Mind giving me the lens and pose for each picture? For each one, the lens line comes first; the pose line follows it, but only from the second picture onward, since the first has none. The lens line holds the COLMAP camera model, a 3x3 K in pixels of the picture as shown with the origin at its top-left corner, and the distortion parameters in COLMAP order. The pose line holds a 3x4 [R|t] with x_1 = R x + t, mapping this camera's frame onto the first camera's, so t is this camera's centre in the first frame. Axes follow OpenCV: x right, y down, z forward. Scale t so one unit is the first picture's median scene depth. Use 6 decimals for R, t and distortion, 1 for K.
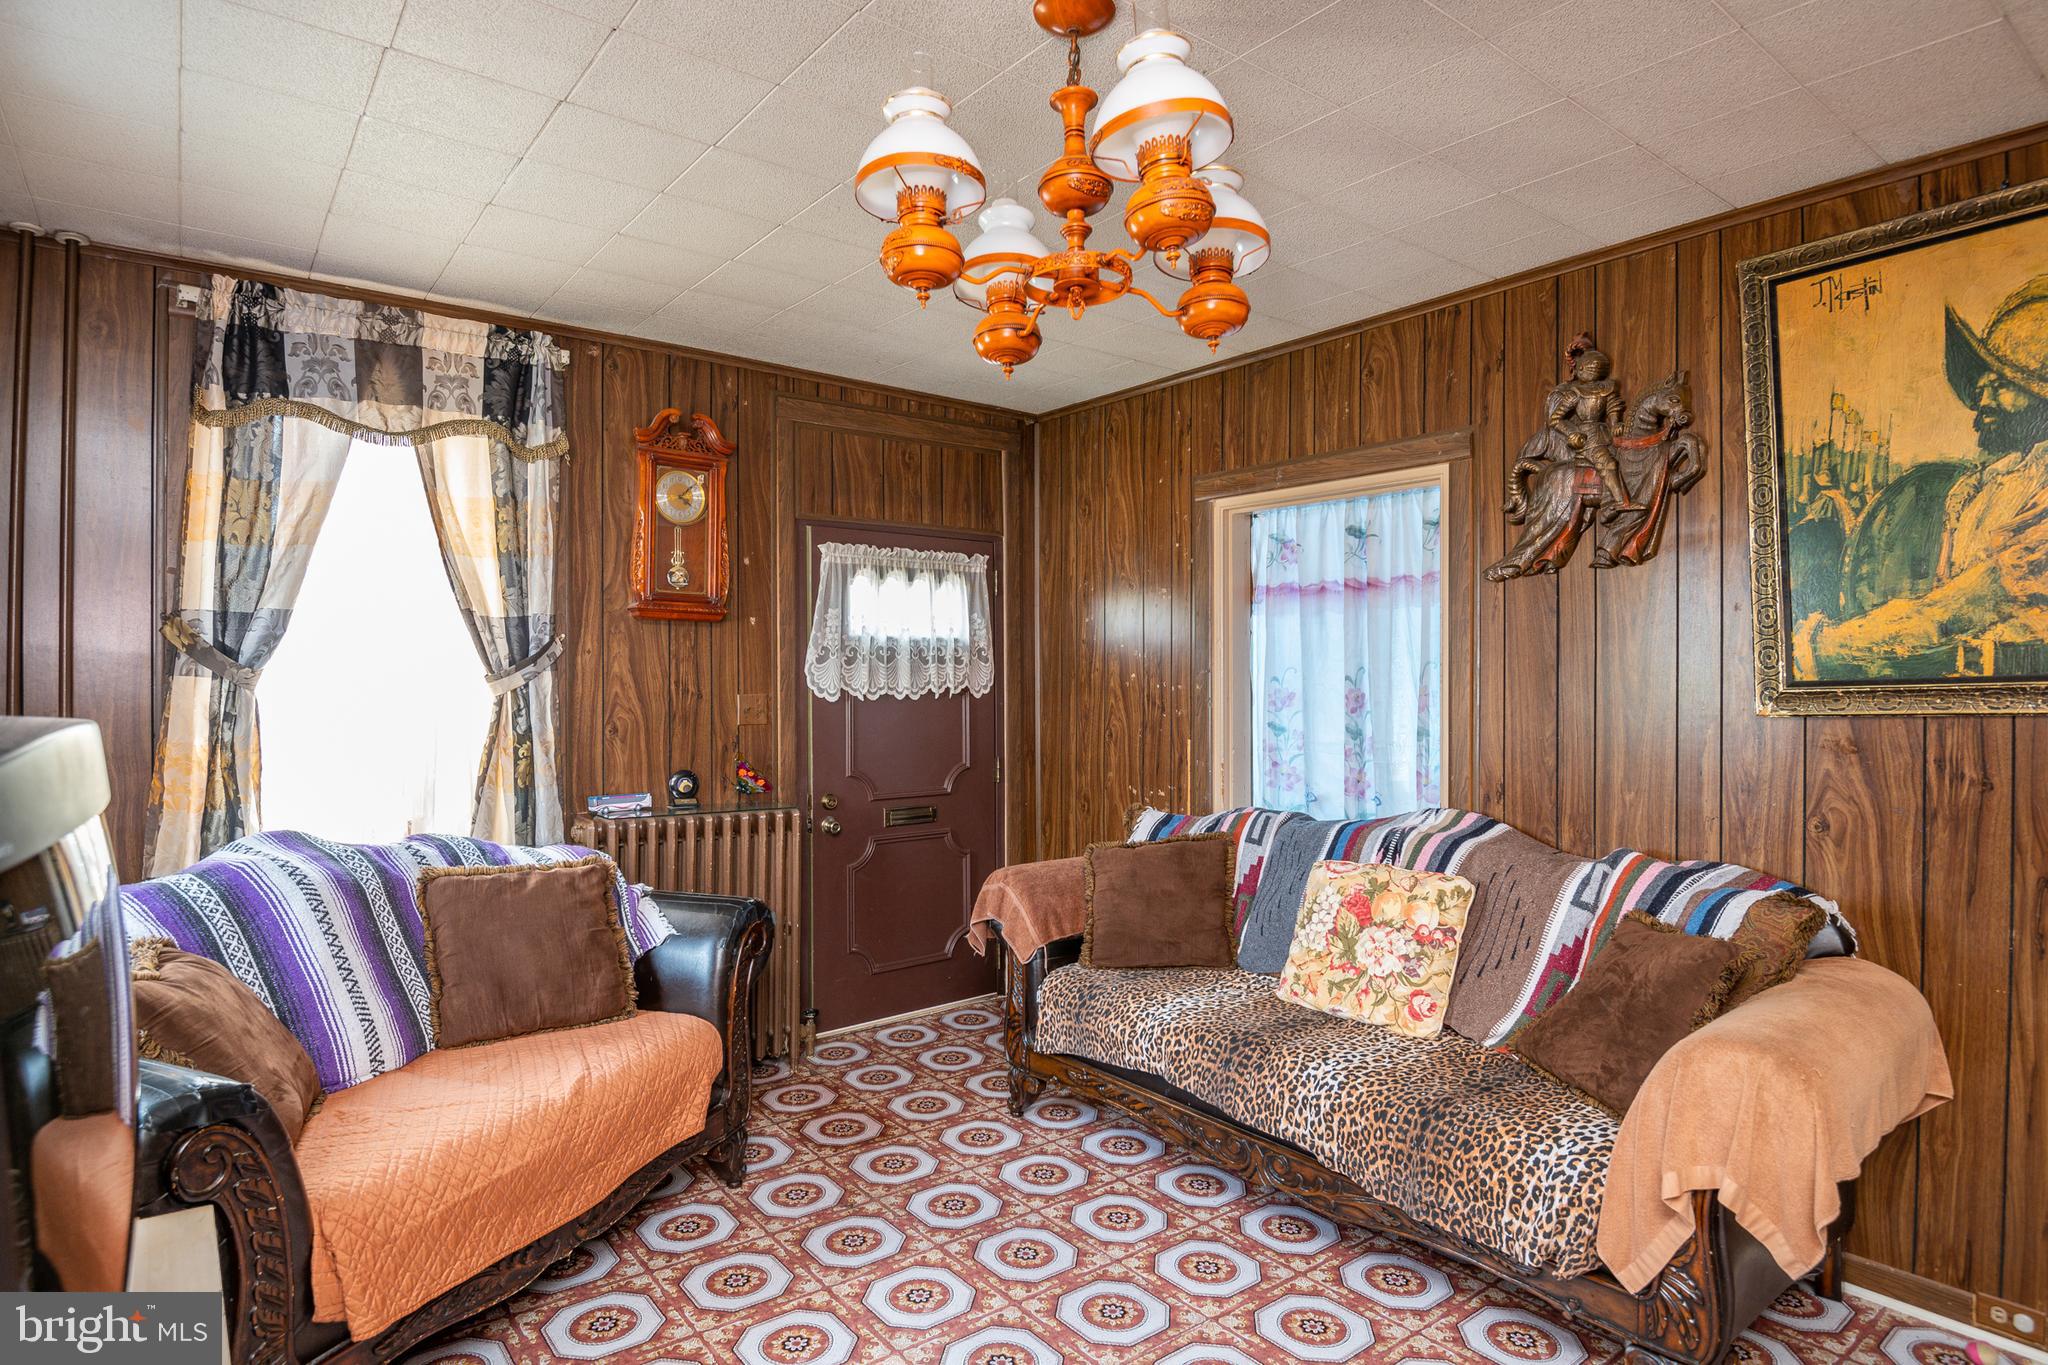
lens RADIAL K [[1072.8, 0, 1020.0], [0, 1072.8, 685.9], [0, 0, 1]] dist [-0.019488, -0.010230]
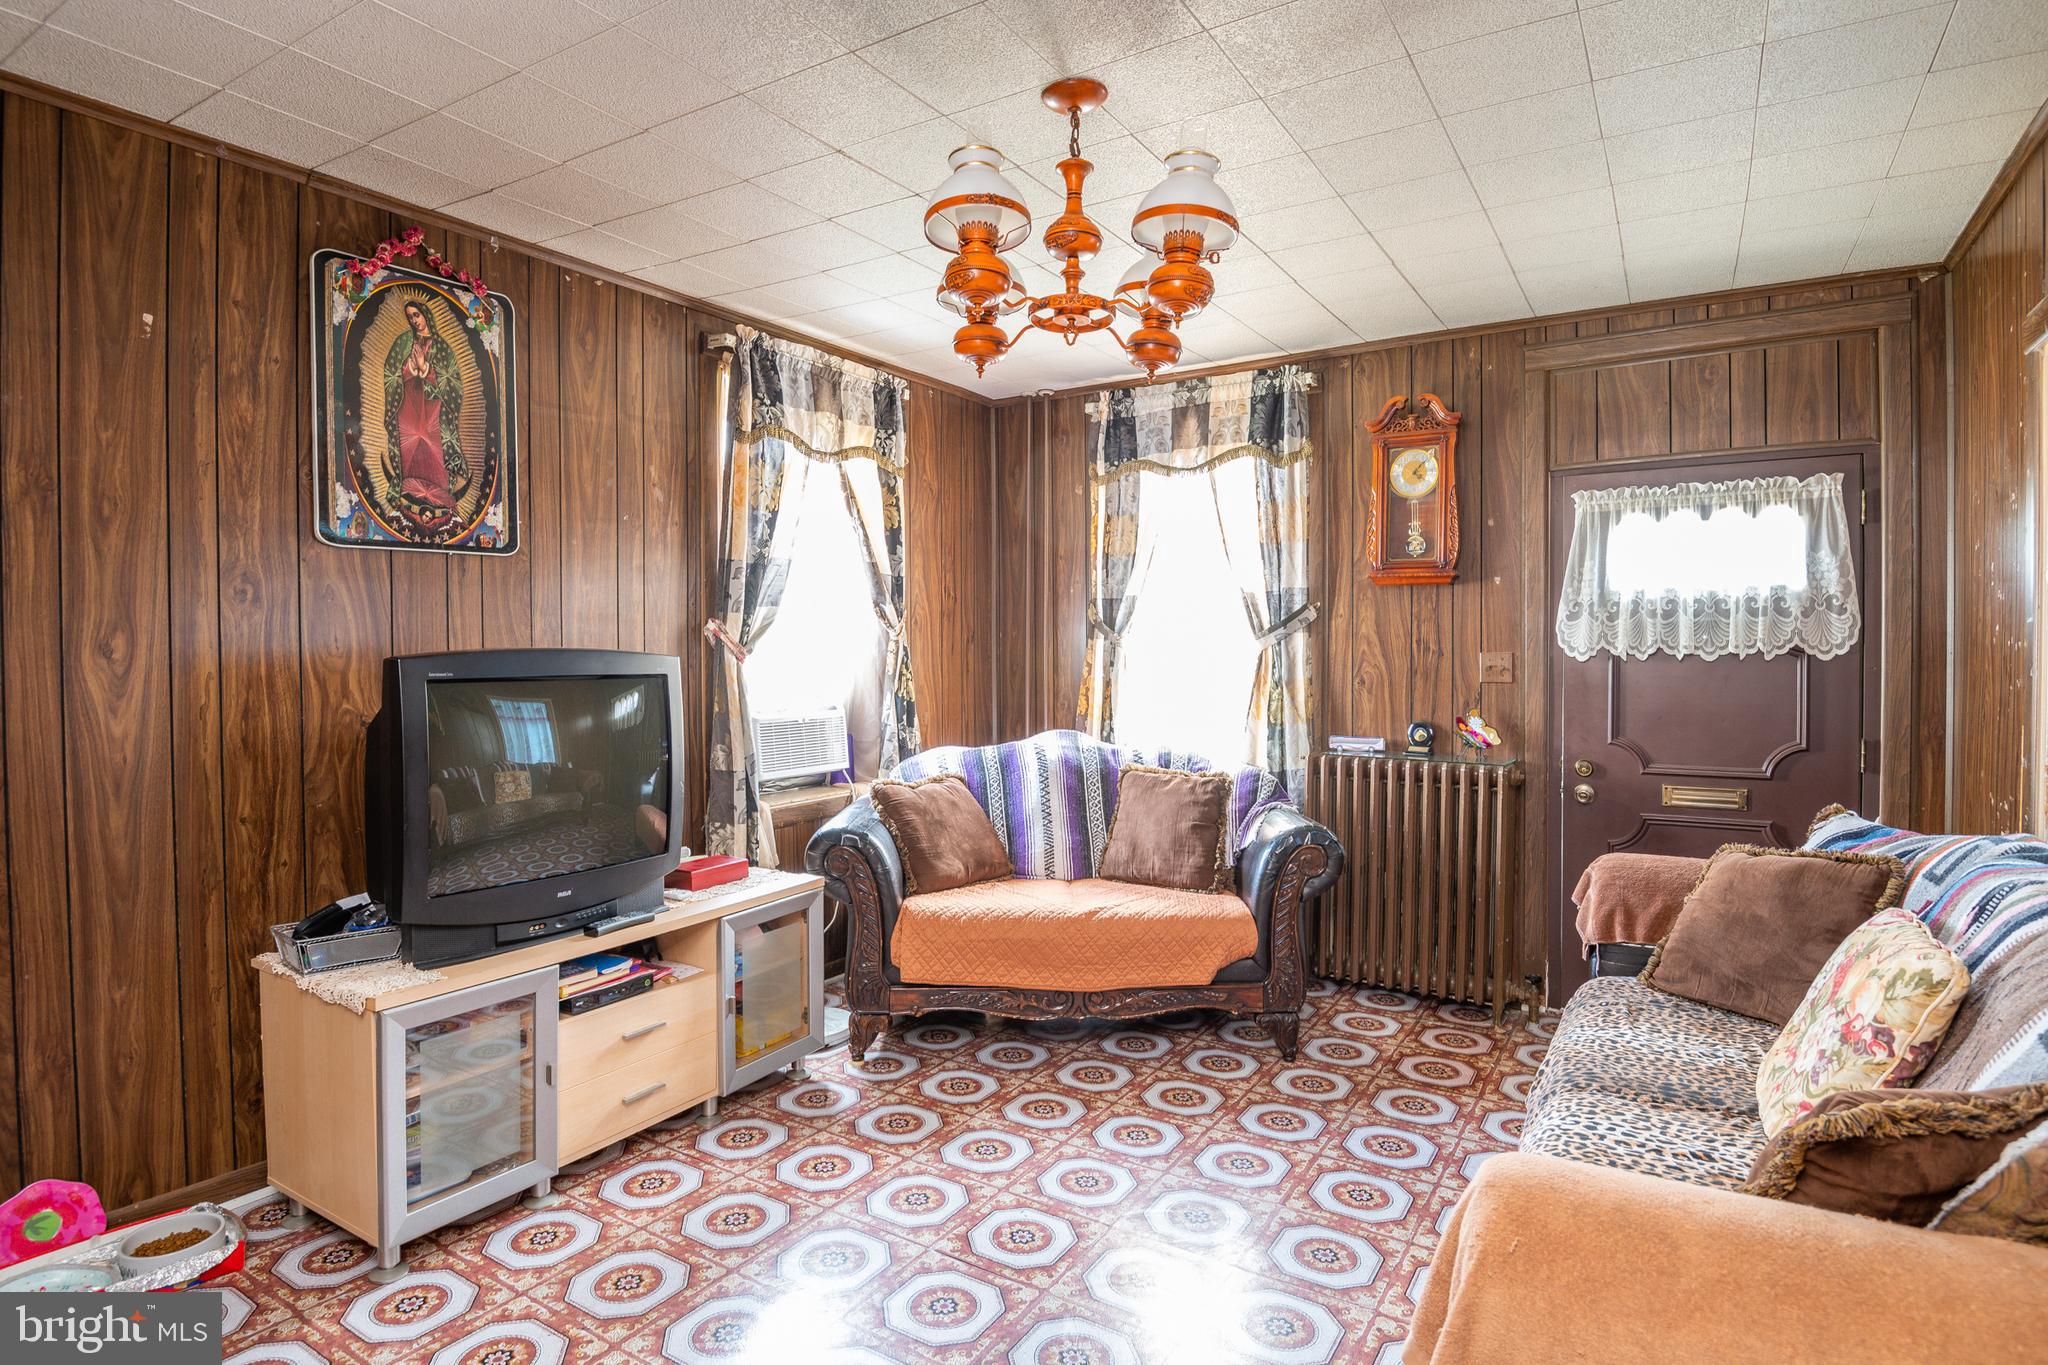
lens RADIAL K [[1072.8, 0, 1025.4], [0, 1072.8, 671.9], [0, 0, 1]] dist [-0.019488, -0.010230]
pose [[0.346729, 0.019586, -0.937761, 0.603550], [-0.002087, 0.999796, 0.020110, 0.007439], [0.937963, -0.005016, 0.346699, 0.248627]]
